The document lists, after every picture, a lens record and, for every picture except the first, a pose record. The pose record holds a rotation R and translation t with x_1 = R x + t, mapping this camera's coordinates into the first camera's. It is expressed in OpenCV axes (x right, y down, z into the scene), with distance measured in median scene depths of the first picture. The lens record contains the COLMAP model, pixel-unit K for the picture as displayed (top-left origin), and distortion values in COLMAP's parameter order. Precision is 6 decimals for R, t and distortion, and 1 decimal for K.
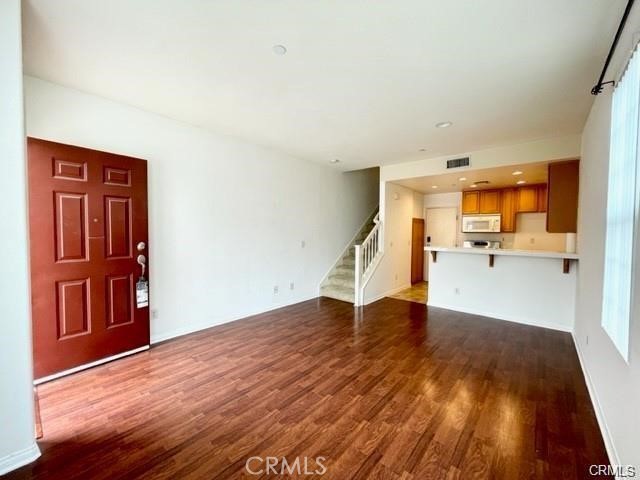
lens RADIAL K [[258.6, 0, 320.0], [0, 258.6, 240.0], [0, 0, 1]] dist [-0.009469, 0.000152]
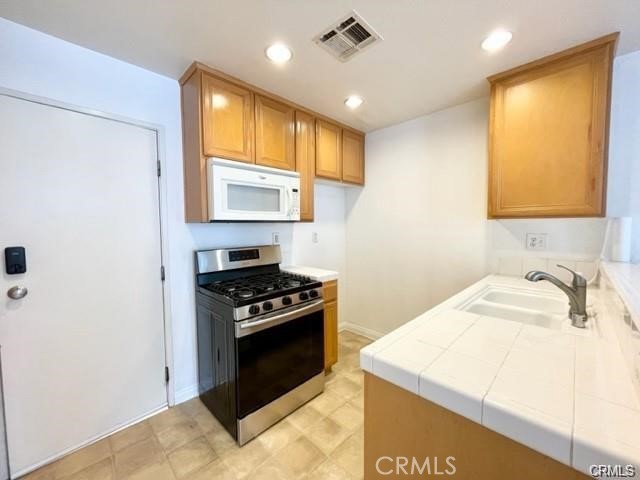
lens RADIAL K [[258.6, 0, 320.0], [0, 258.6, 240.0], [0, 0, 1]] dist [-0.009469, 0.000152]
pose [[0.070448, -0.064256, 0.995444, 0.313644], [0.042957, 0.997193, 0.061329, -0.024561], [-0.996590, 0.038441, 0.073010, 0.926181]]
